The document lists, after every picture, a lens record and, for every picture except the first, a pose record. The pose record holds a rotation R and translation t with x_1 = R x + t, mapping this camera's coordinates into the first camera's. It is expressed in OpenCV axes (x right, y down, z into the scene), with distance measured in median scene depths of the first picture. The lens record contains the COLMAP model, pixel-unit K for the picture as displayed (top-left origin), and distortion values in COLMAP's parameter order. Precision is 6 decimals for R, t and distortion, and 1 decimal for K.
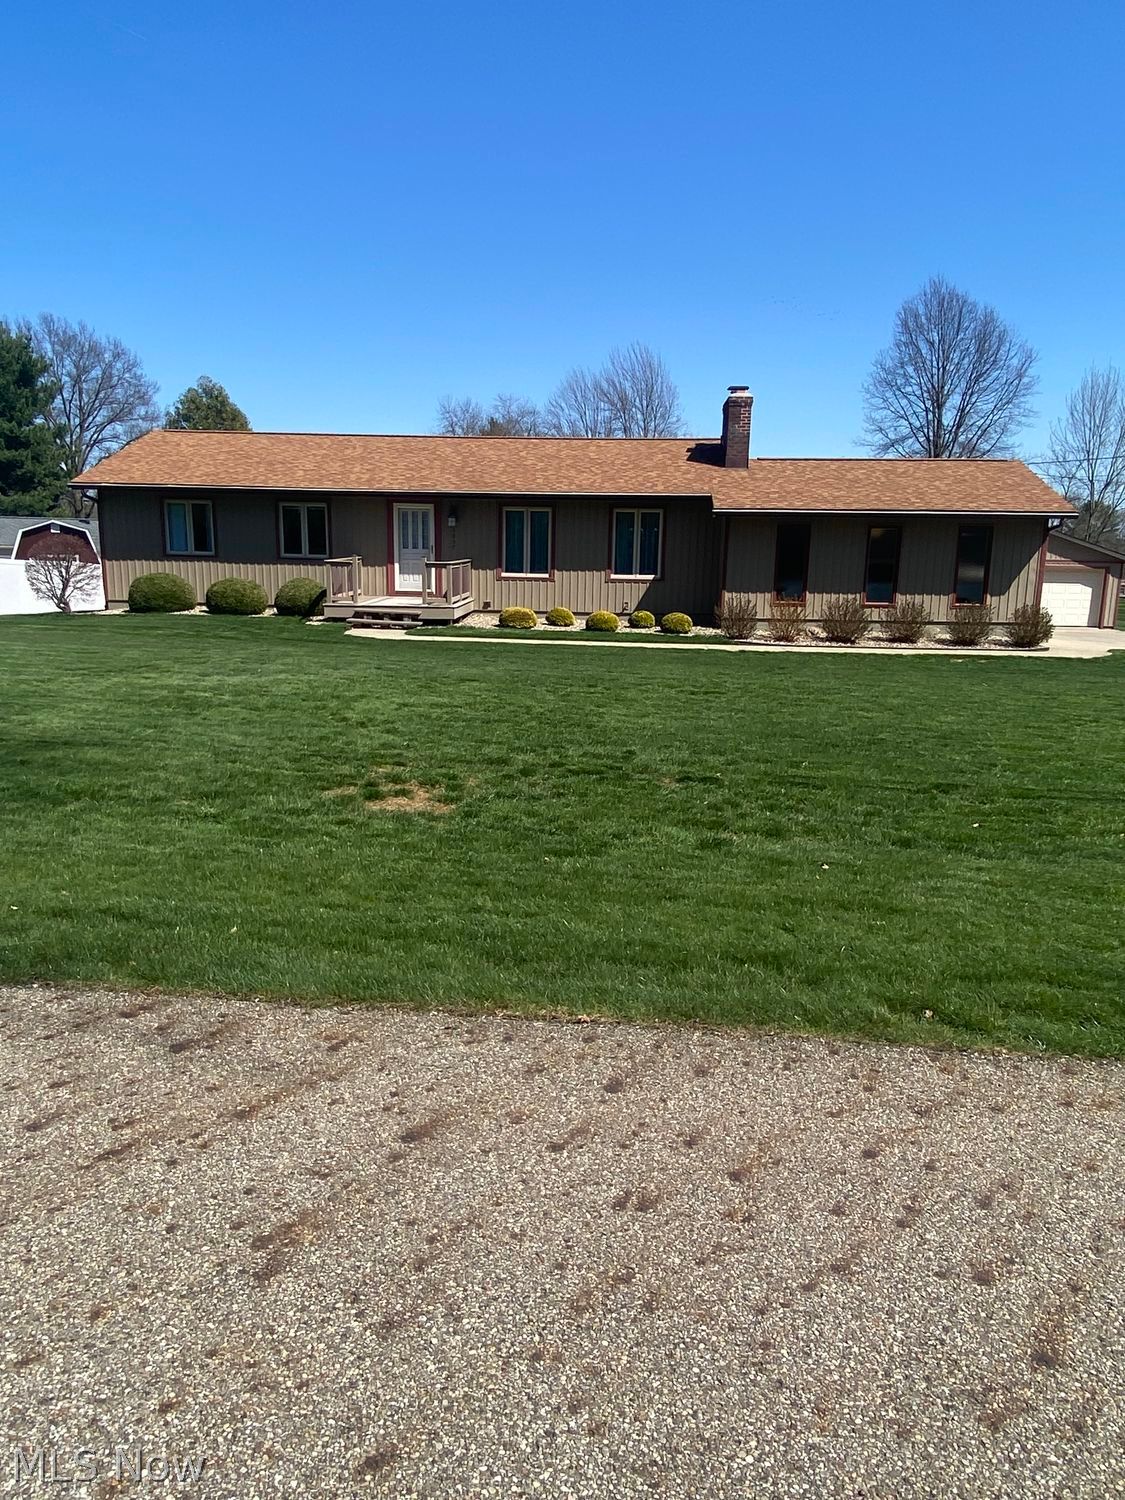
lens RADIAL K [[1047.3, 0, 562.5], [0, 1047.3, 750.0], [0, 0, 1]] dist [0.028025, -0.000813]
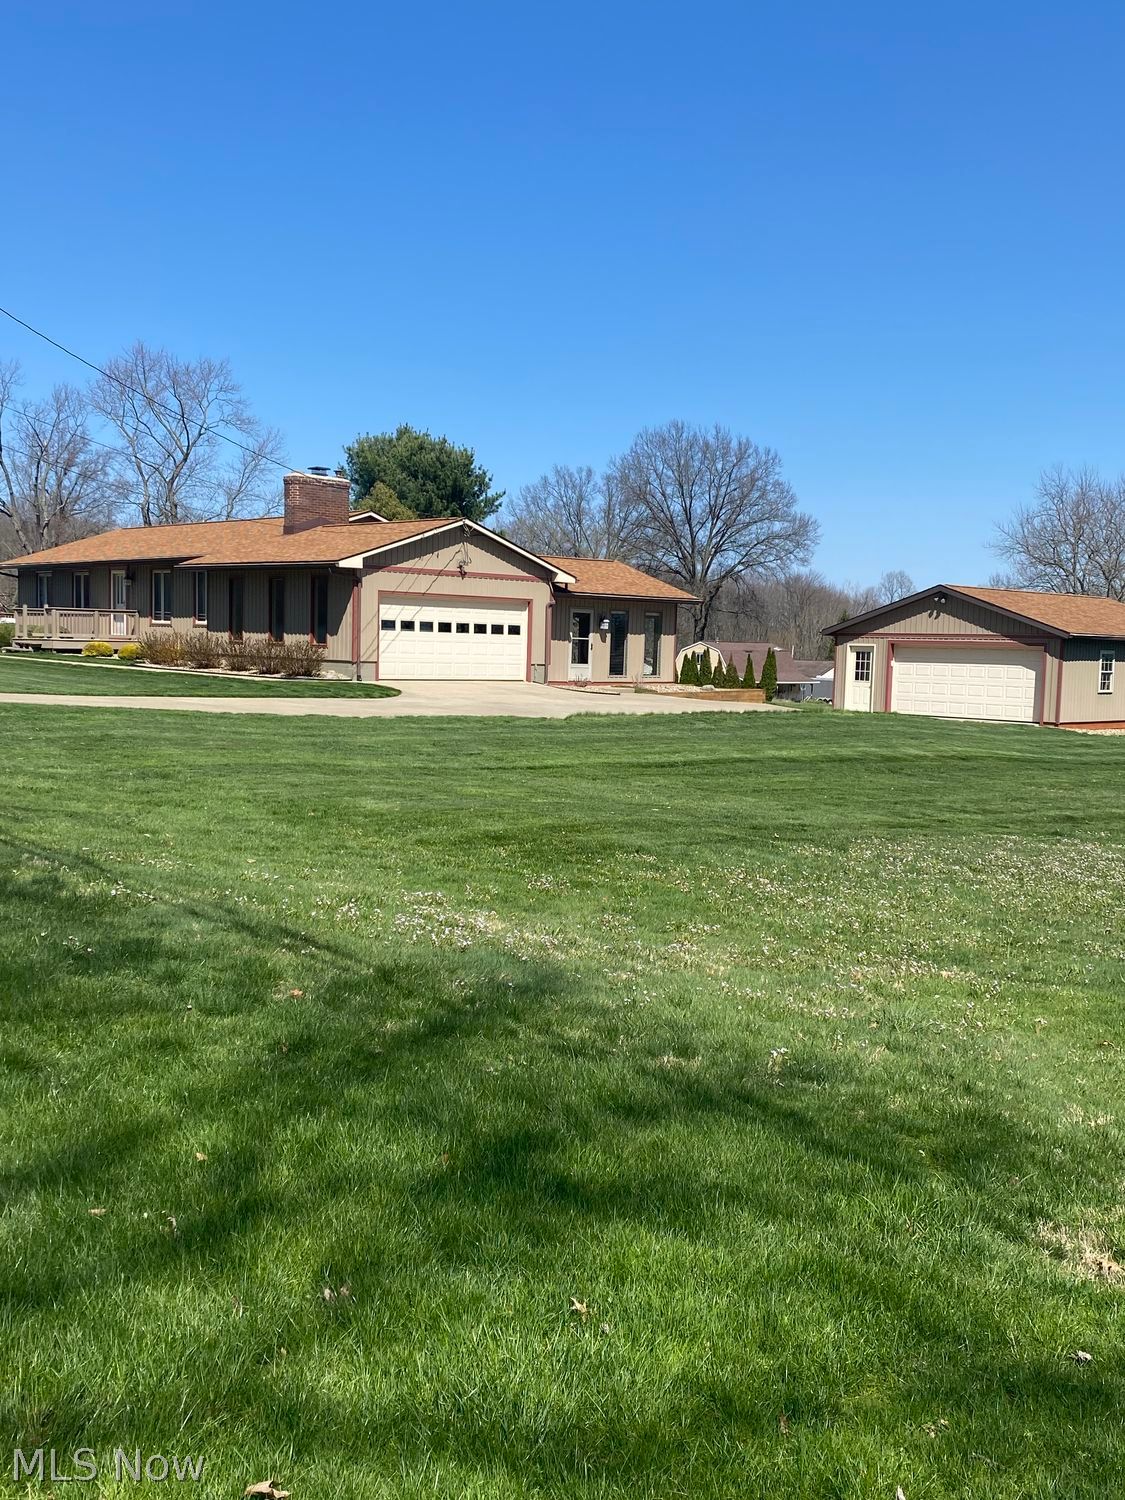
lens RADIAL K [[1419.3, 0, 632.4], [0, 1419.3, 750.6], [0, 0, 1]] dist [0.044154, -0.001252]
pose [[0.758168, 0.056606, -0.649598, 1.544260], [-0.145193, 0.985869, -0.083551, 0.048974], [0.635689, 0.157662, 0.755673, 0.082364]]
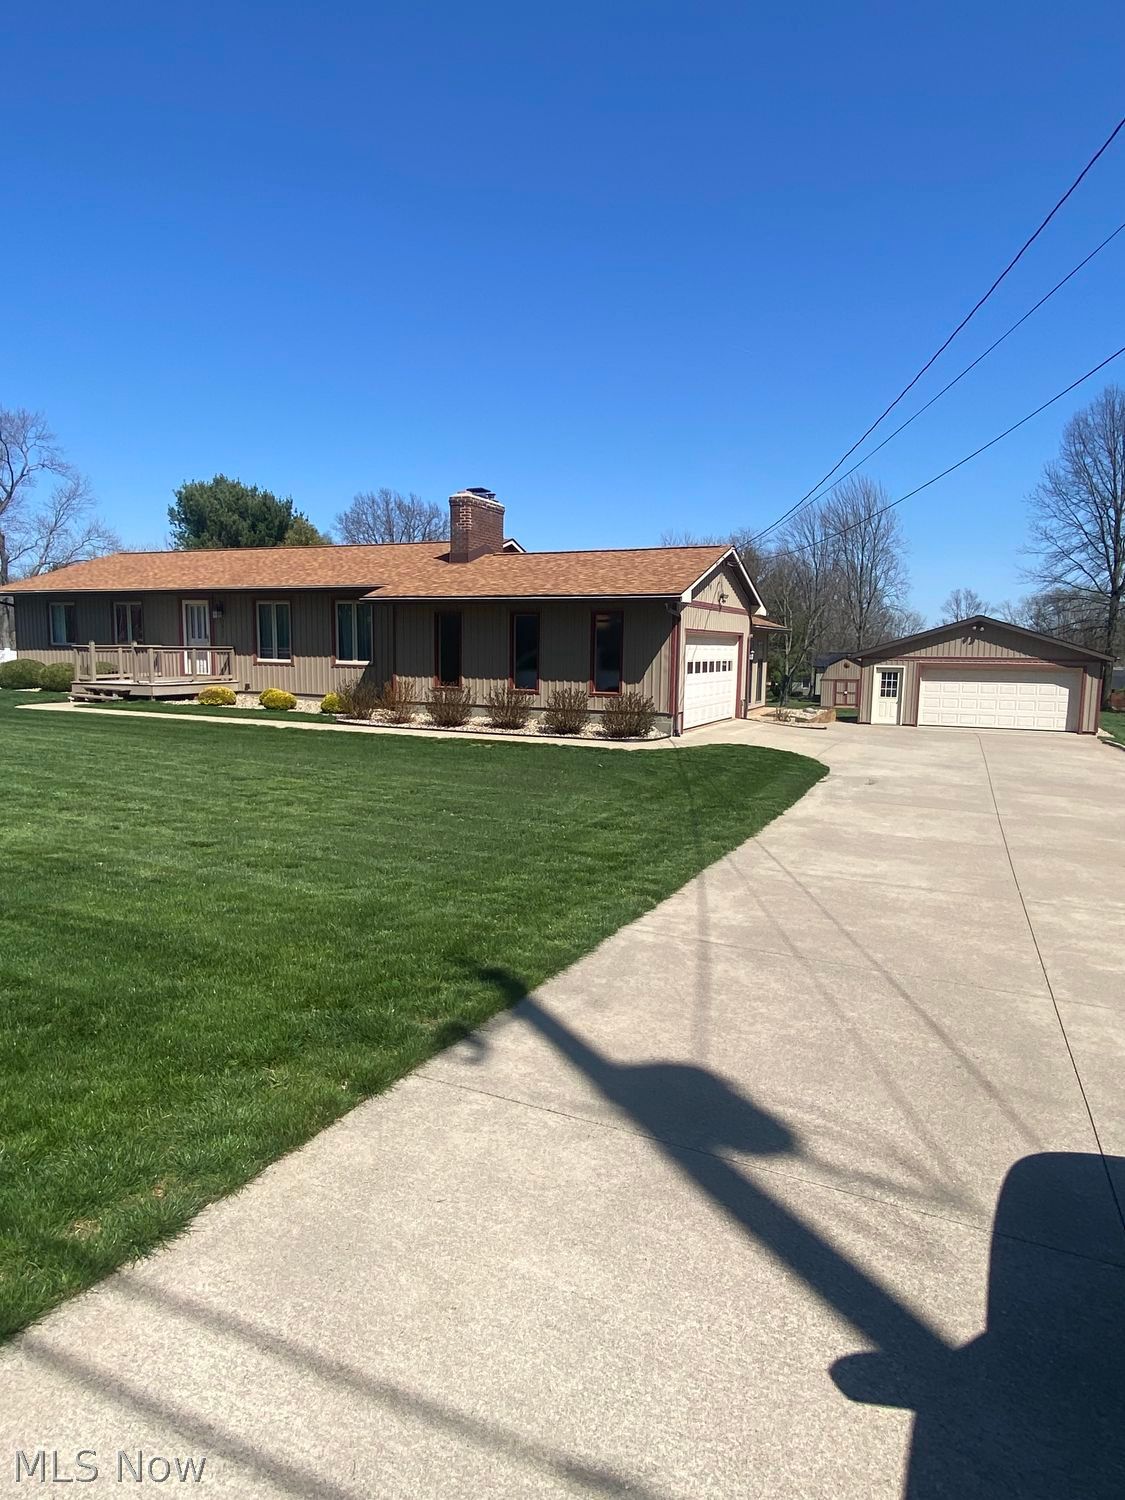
lens RADIAL K [[884.3, 0, 562.5], [0, 884.3, 750.0], [0, 0, 1]] dist [0.003085, 0.000640]
pose [[0.936166, 0.039698, -0.349309, 0.587928], [-0.069749, 0.994826, -0.073871, -0.023679], [0.344569, 0.093519, 0.934091, 0.233338]]
